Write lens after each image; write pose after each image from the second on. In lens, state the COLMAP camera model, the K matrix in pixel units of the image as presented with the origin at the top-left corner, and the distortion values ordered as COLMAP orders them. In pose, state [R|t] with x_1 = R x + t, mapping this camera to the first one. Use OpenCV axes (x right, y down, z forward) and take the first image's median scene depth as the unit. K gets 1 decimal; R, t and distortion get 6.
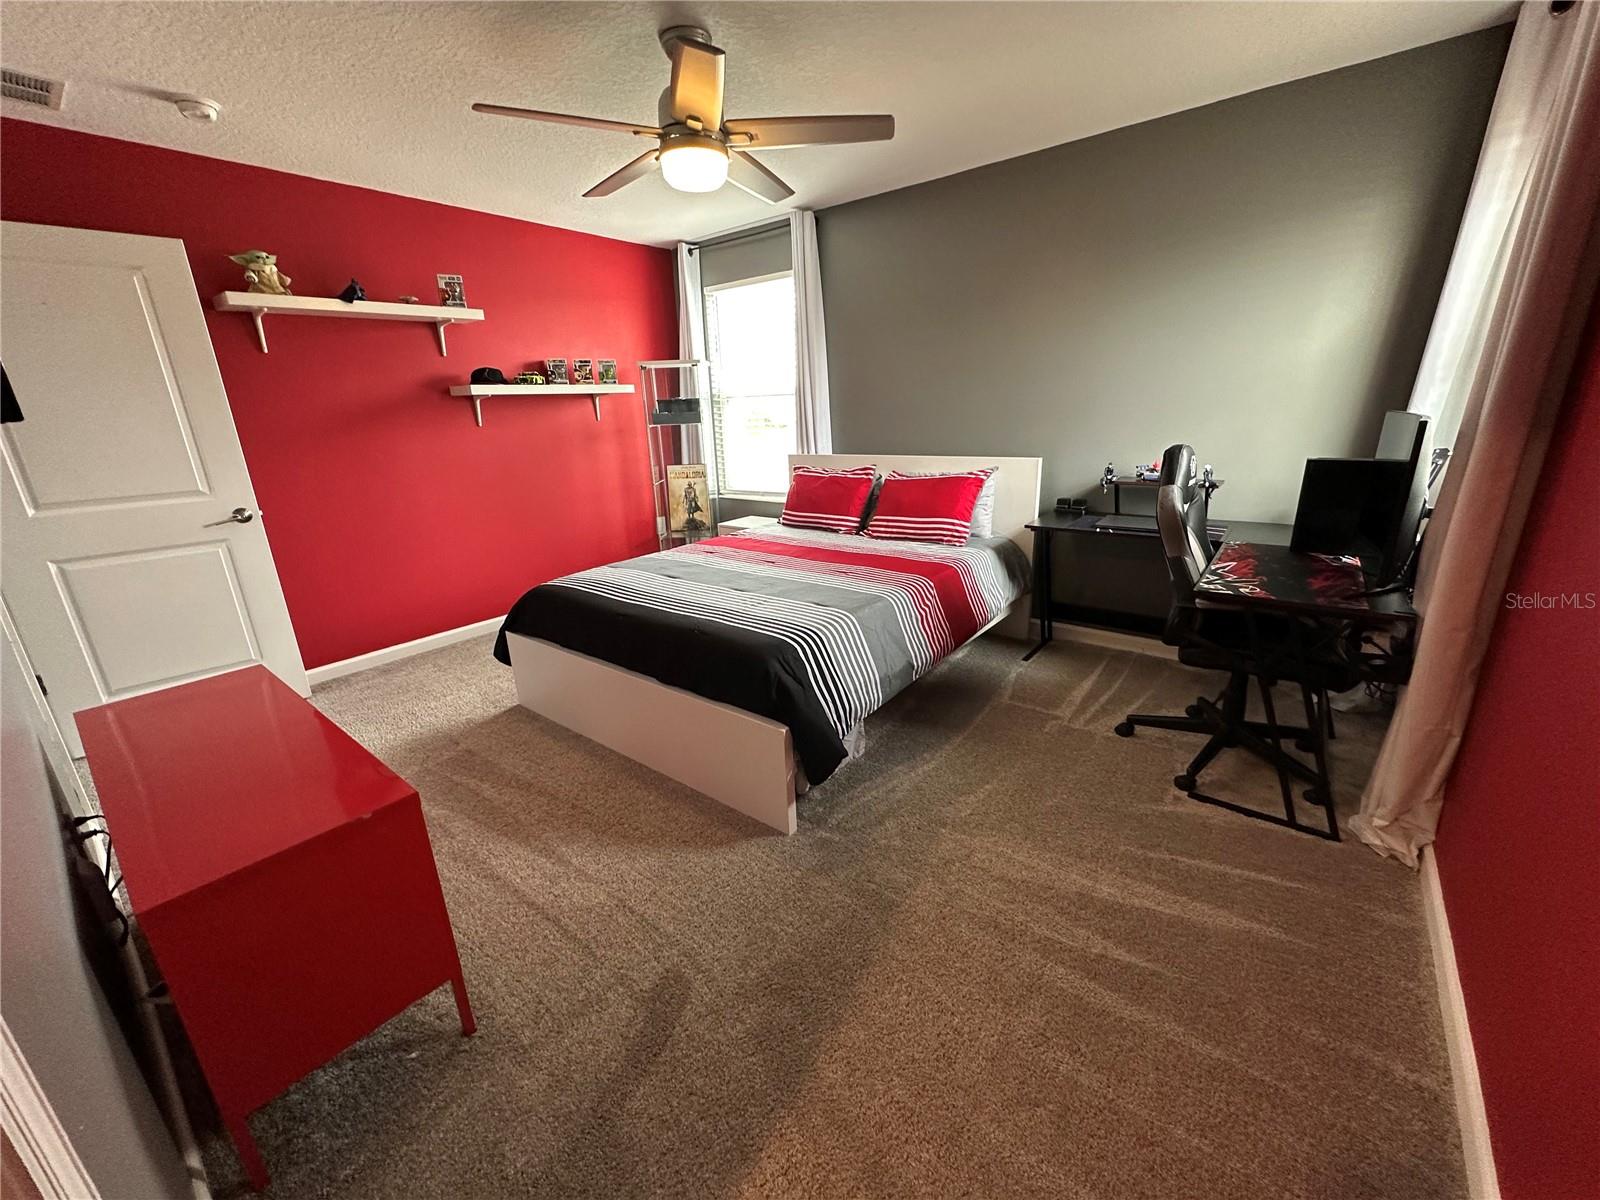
lens RADIAL K [[633.9, 0, 797.7], [0, 633.9, 599.7], [0, 0, 1]] dist [0.000124, 0.000311]
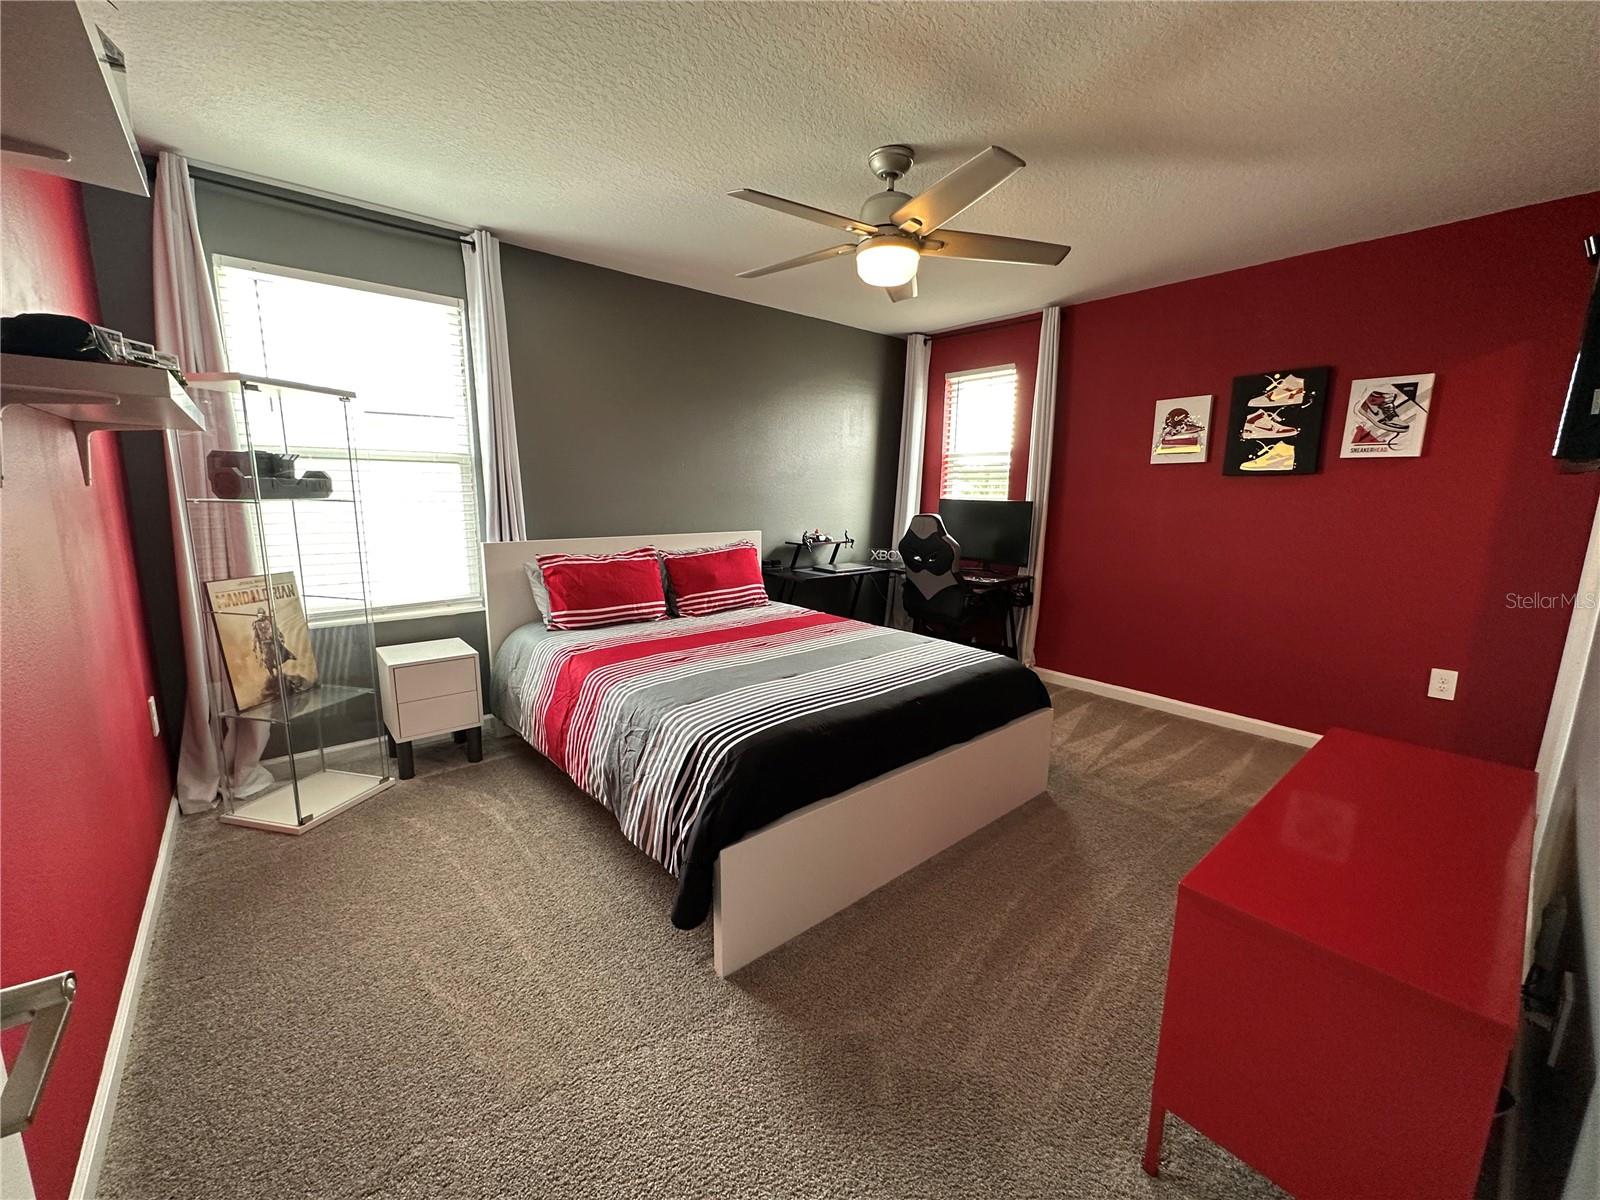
lens RADIAL K [[633.9, 0, 795.8], [0, 633.9, 607.3], [0, 0, 1]] dist [0.000124, 0.000311]
pose [[0.192232, -0.139656, 0.971361, -0.593622], [0.269094, 0.959384, 0.084680, -0.114032], [-0.943735, 0.245109, 0.222005, 0.476426]]
